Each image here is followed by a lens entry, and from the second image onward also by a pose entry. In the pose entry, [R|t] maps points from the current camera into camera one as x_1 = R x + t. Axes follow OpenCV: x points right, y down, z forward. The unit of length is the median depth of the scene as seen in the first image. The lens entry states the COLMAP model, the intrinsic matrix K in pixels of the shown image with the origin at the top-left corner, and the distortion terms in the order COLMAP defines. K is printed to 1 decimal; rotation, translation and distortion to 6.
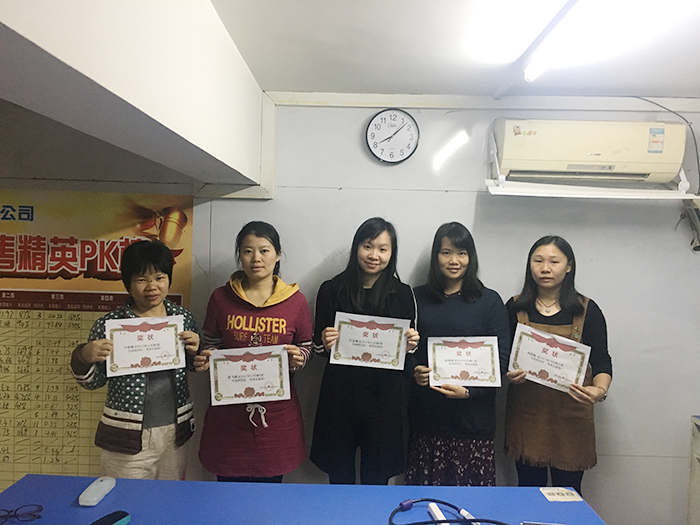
lens RADIAL K [[592.1, 0, 350.4], [0, 592.1, 260.9], [0, 0, 1]] dist [0.083945, -0.110394]
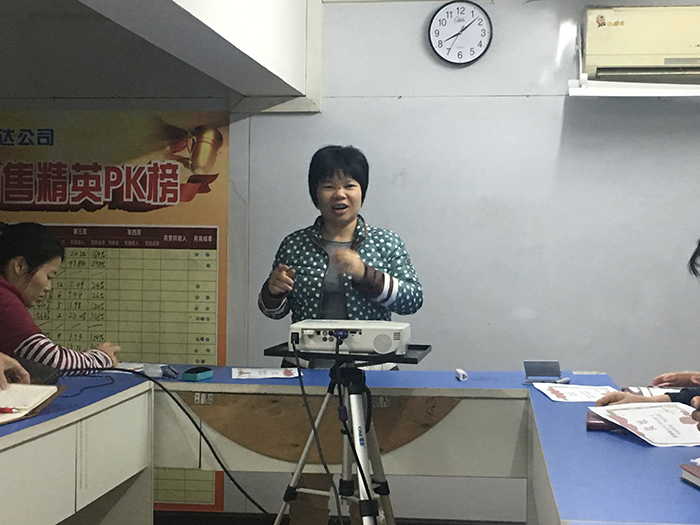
lens RADIAL K [[1250.9, 0, 350.0], [0, 1250.9, 262.5], [0, 0, 1]] dist [0.041658, 0.158657]
pose [[0.991491, -0.015609, -0.129239, 0.138378], [0.013056, 0.999703, -0.020581, 0.147962], [0.129522, 0.018719, 0.991400, -0.763549]]
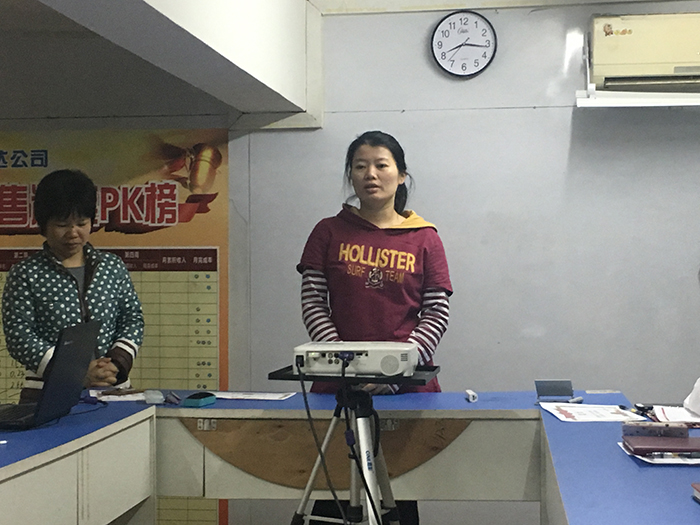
lens RADIAL K [[1300.6, 0, 348.9], [0, 1300.6, 264.2], [0, 0, 1]] dist [0.058323, 0.034068]
pose [[0.990576, -0.034034, -0.132666, 0.140028], [0.029818, 0.998989, -0.033638, 0.146896], [0.133677, 0.029366, 0.990590, -0.781076]]
